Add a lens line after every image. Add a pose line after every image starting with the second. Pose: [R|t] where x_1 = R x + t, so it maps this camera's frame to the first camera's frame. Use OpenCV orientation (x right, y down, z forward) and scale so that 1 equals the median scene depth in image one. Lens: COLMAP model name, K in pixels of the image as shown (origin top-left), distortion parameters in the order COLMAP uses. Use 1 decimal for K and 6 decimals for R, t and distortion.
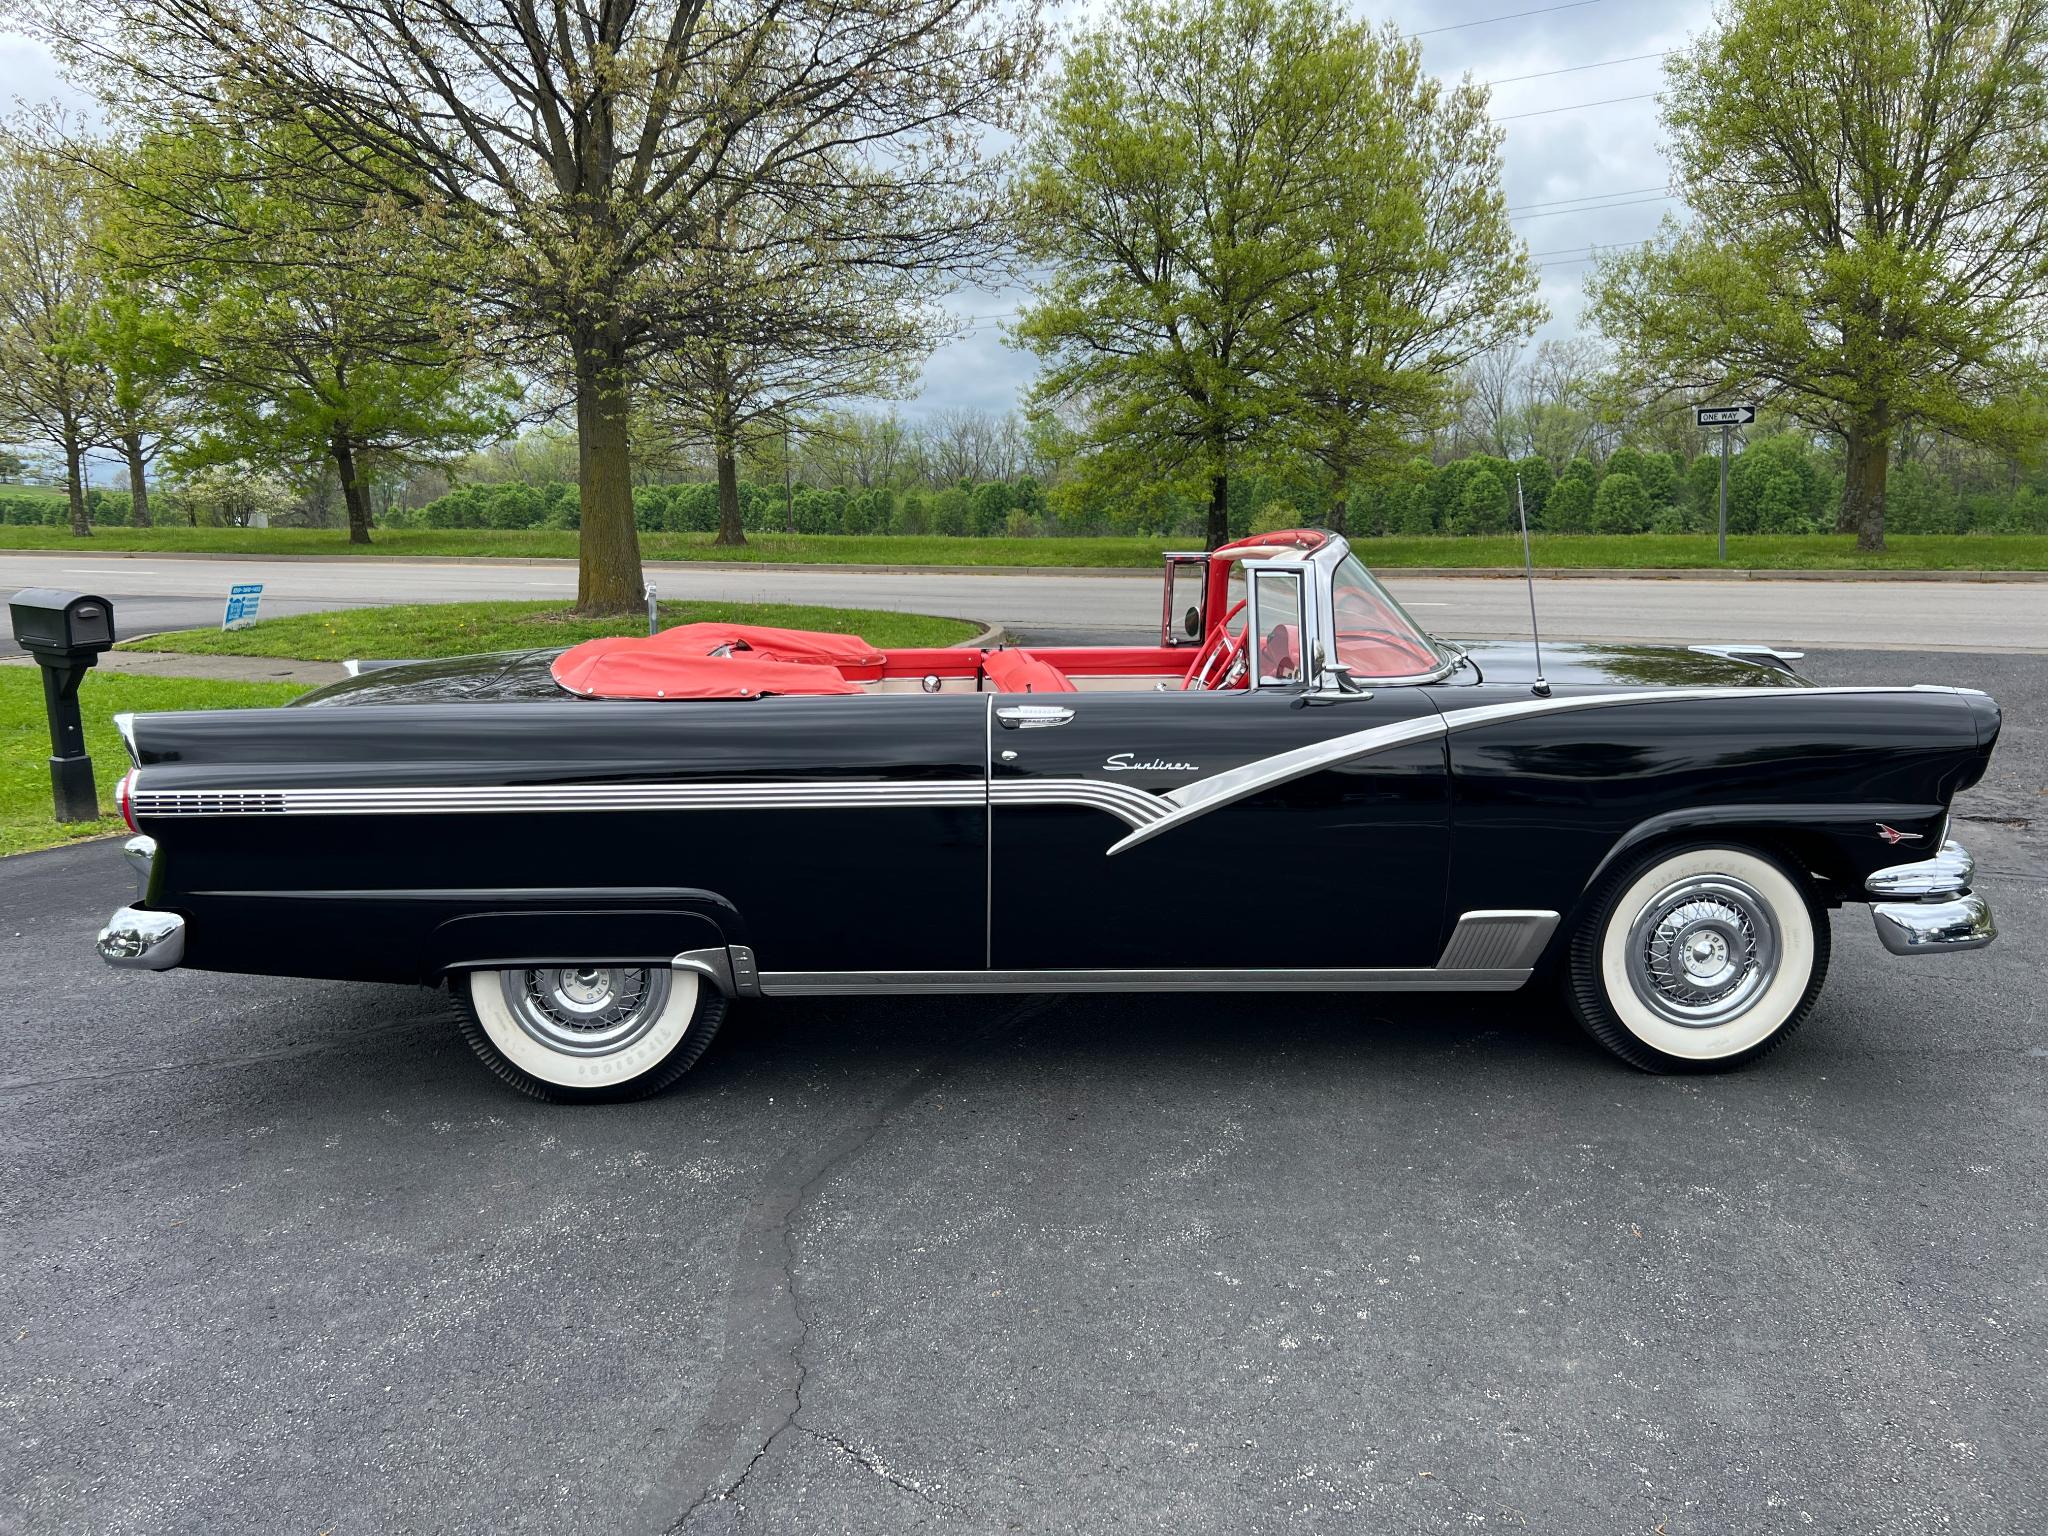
lens RADIAL K [[1552.9, 0, 1034.7], [0, 1552.9, 765.5], [0, 0, 1]] dist [0.045944, -0.052361]
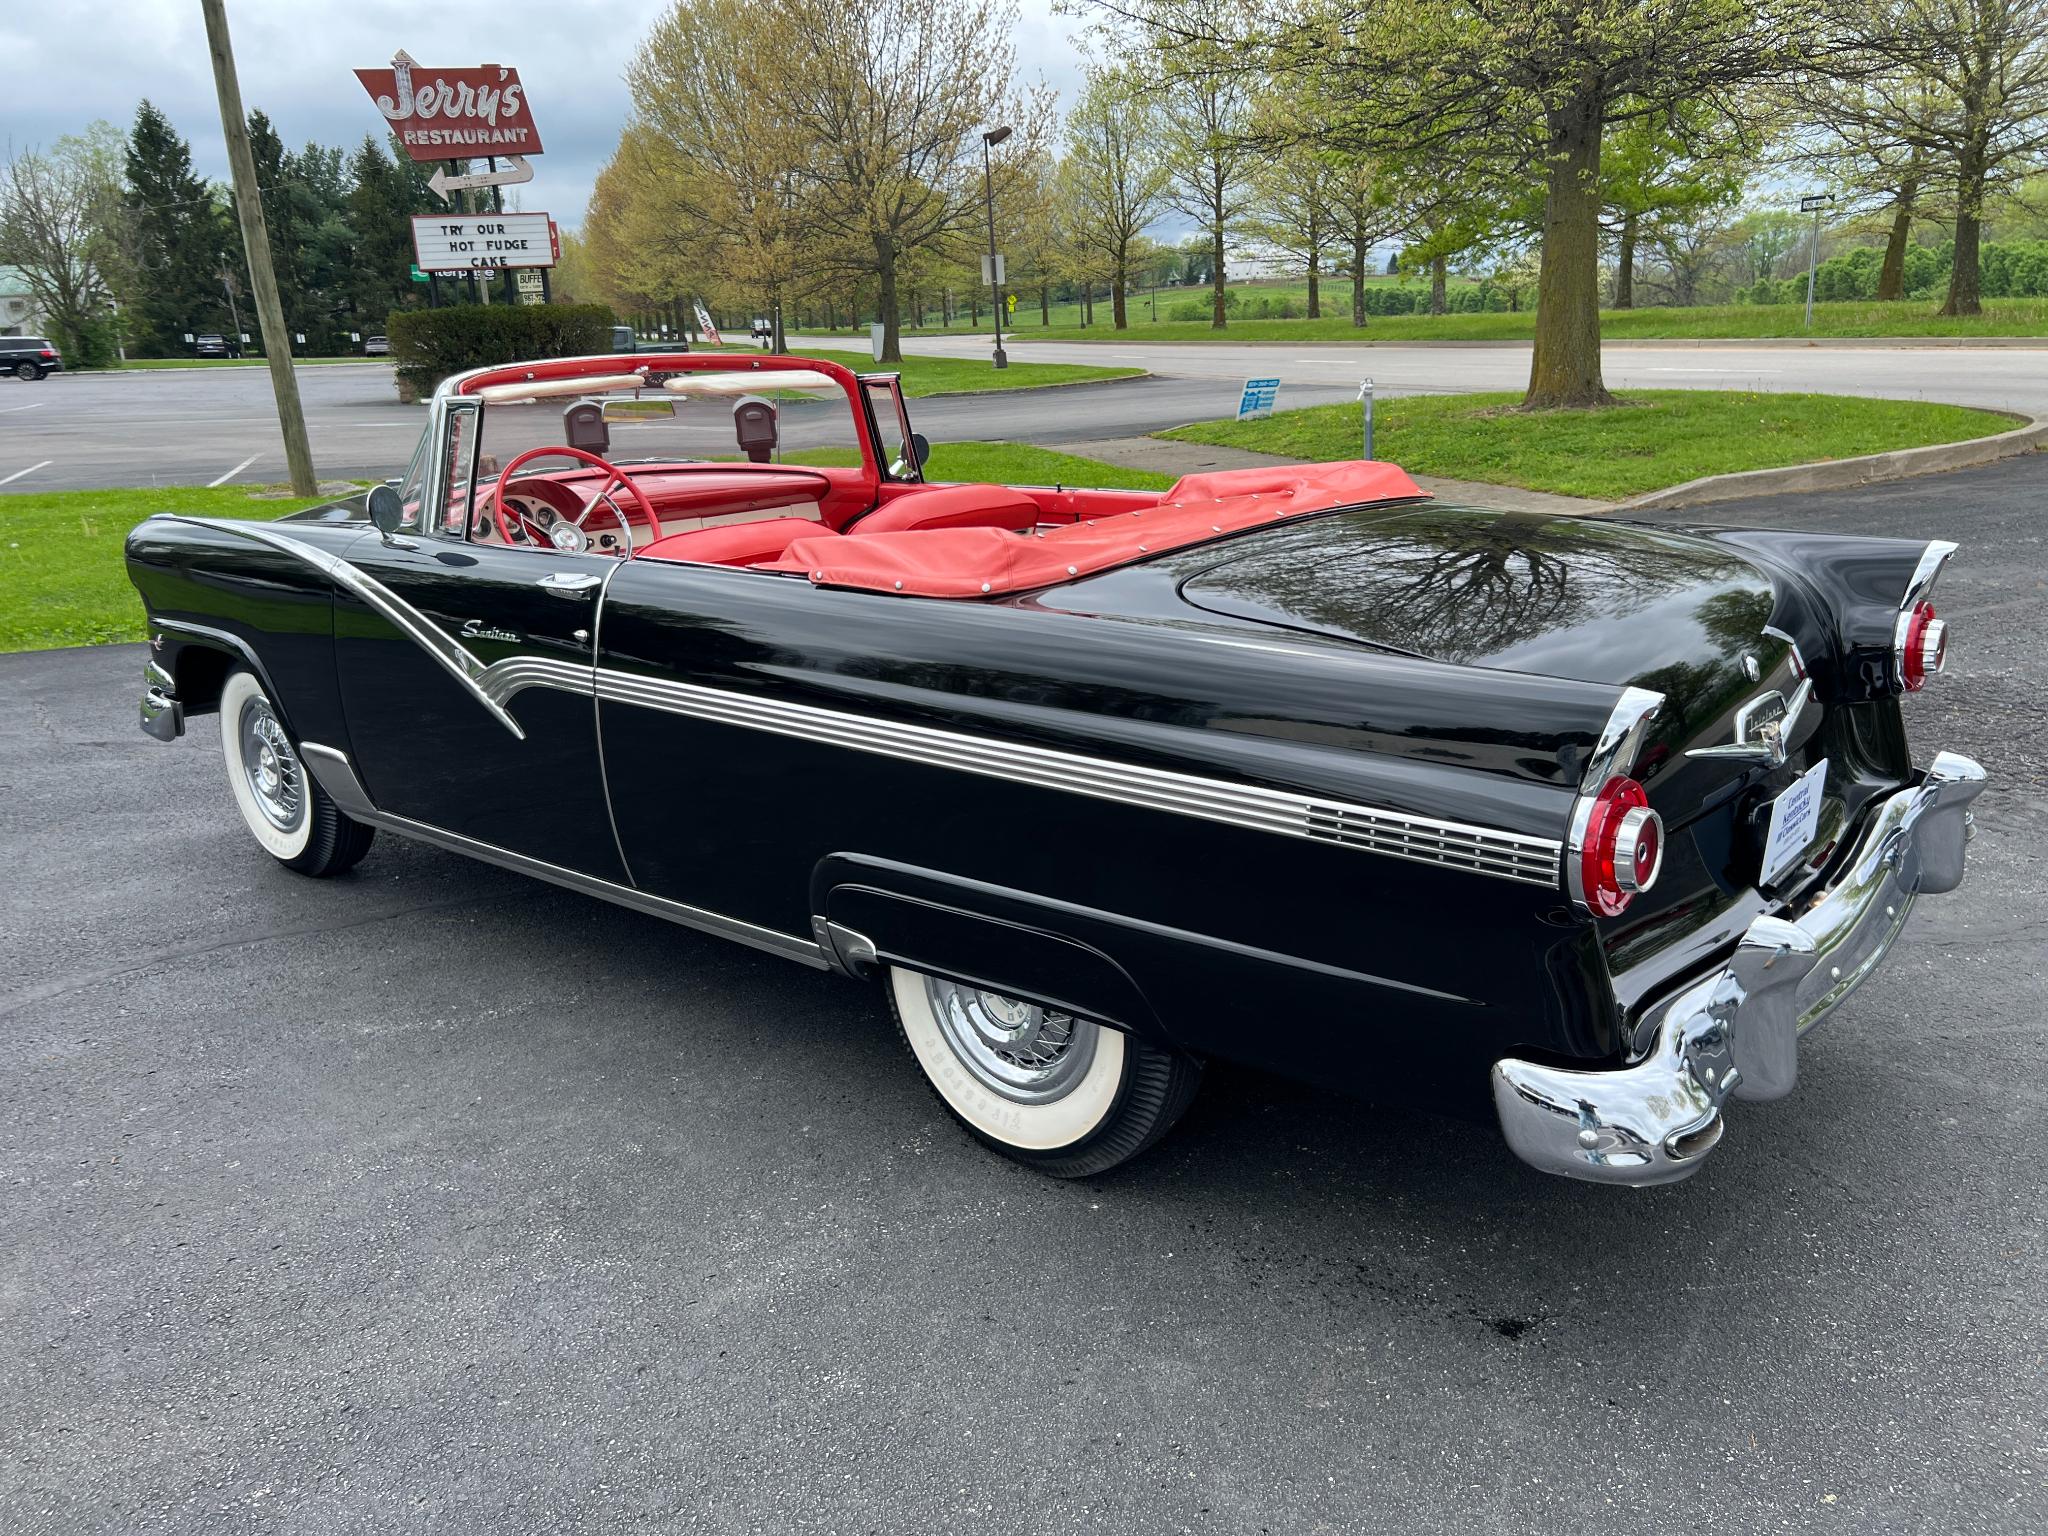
lens RADIAL K [[1552.9, 0, 1038.7], [0, 1552.9, 763.2], [0, 0, 1]] dist [0.045944, -0.052361]
pose [[0.680356, 0.173120, -0.712141, 0.132810], [-0.075522, 0.983088, 0.166836, -0.012981], [0.728980, -0.059726, 0.681924, 0.079622]]
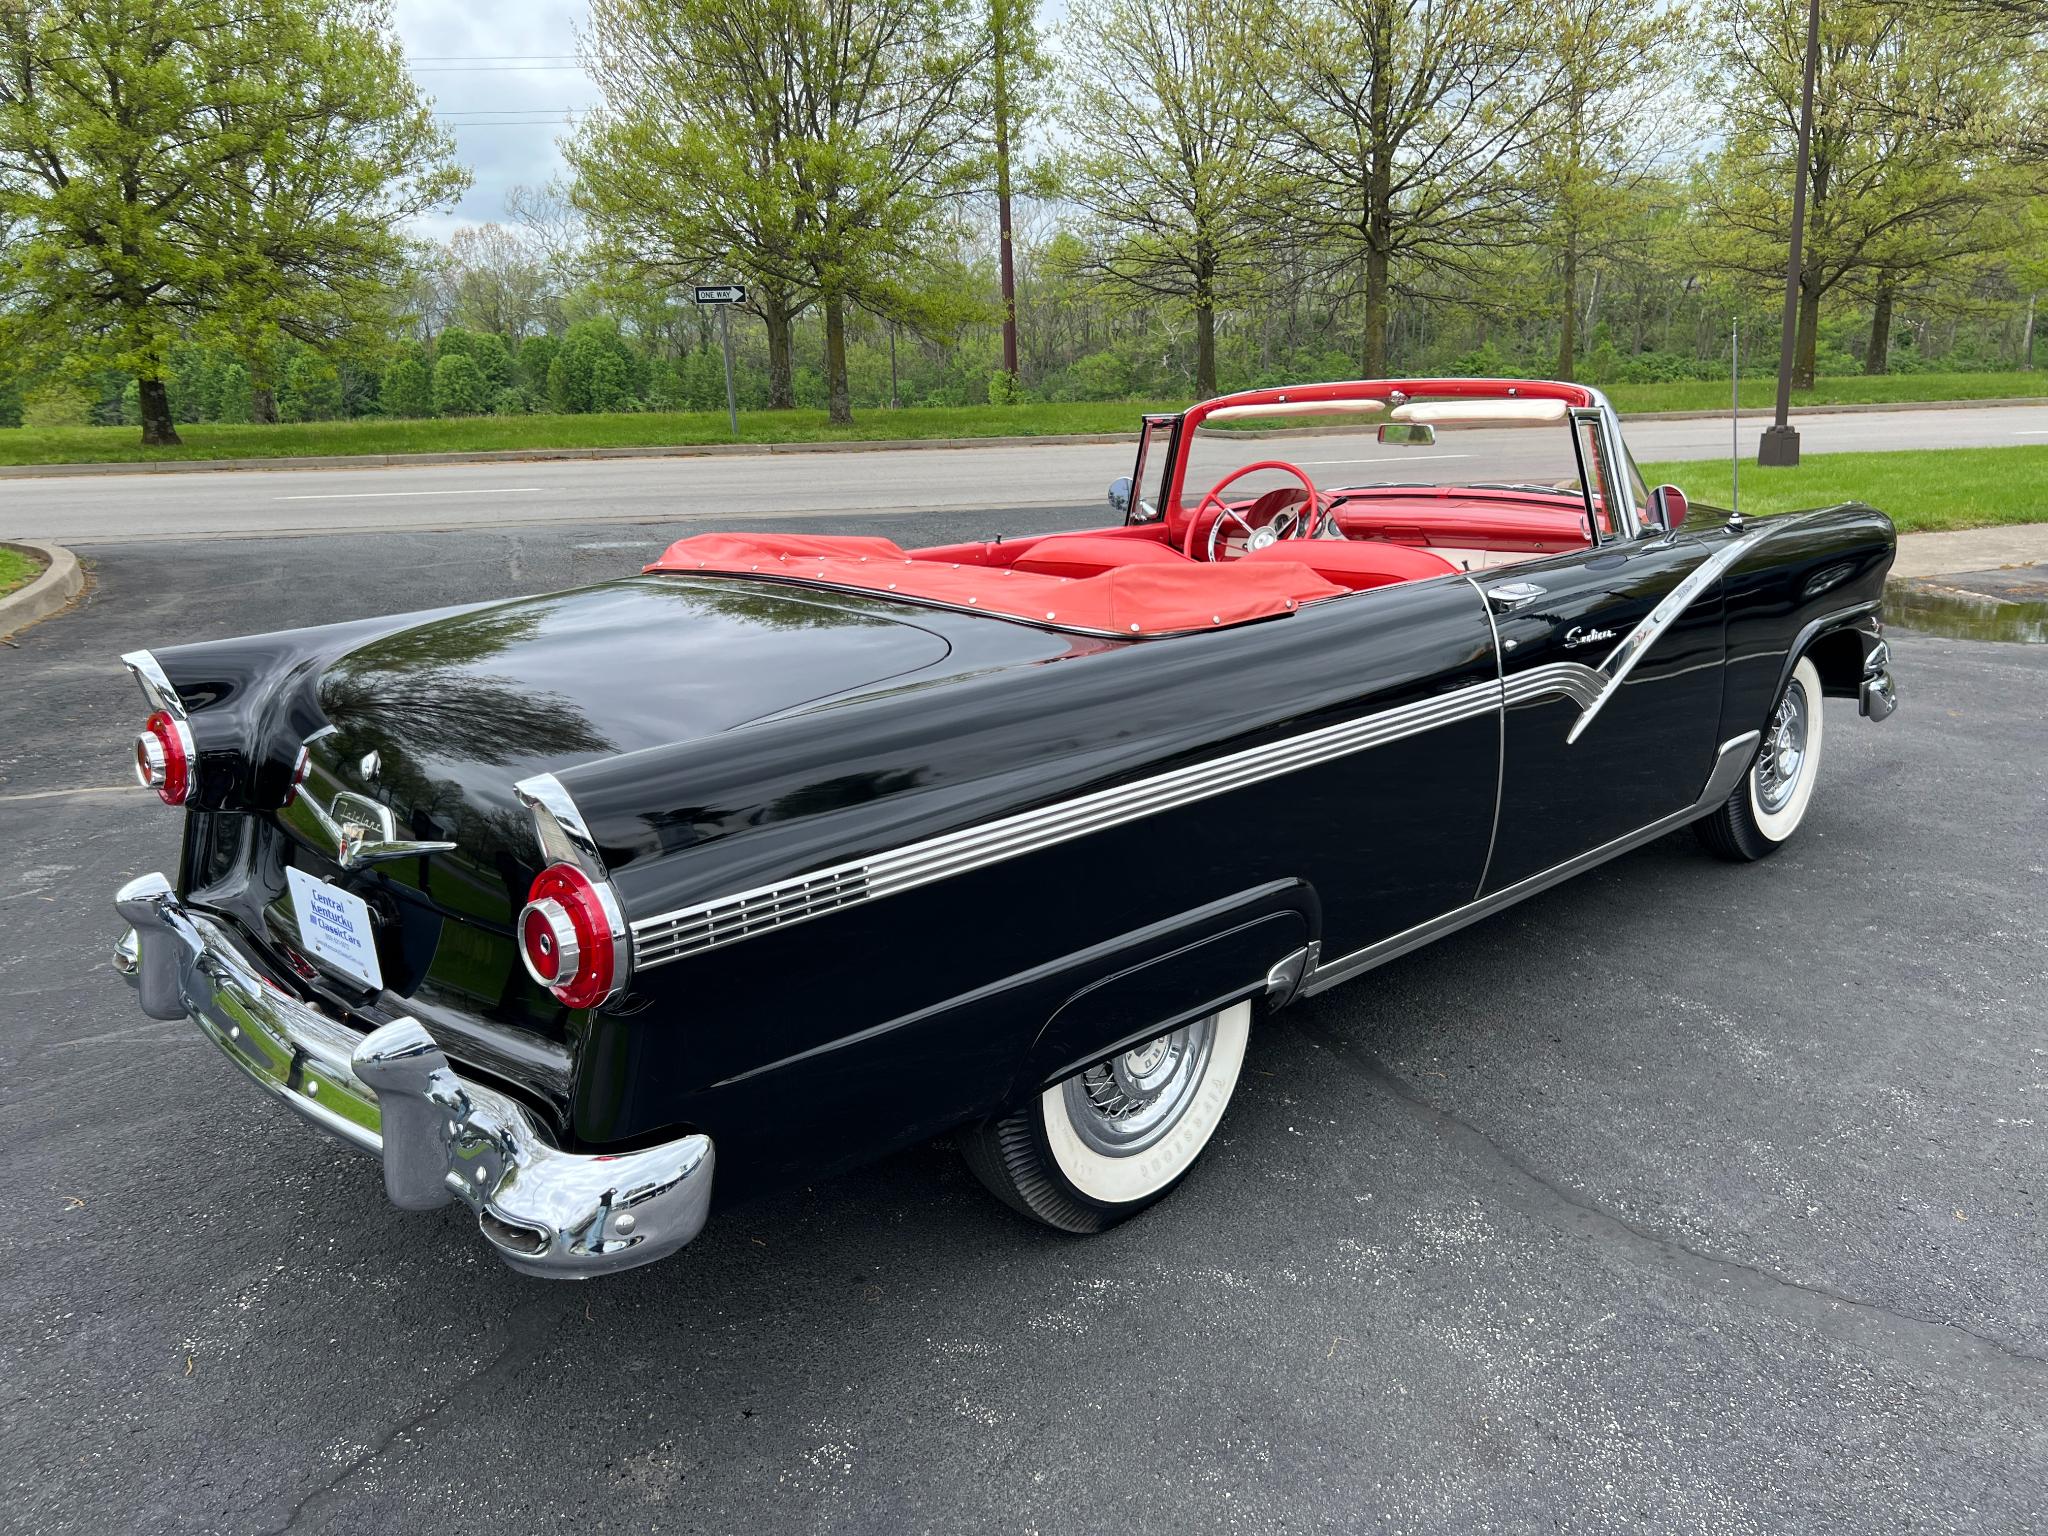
lens RADIAL K [[1552.9, 0, 1028.6], [0, 1552.9, 757.5], [0, 0, 1]] dist [0.045944, -0.052361]
pose [[0.754858, -0.163654, 0.635144, -0.093835], [0.120790, 0.986494, 0.110628, -0.009492], [-0.644670, -0.006789, 0.764431, 0.069456]]
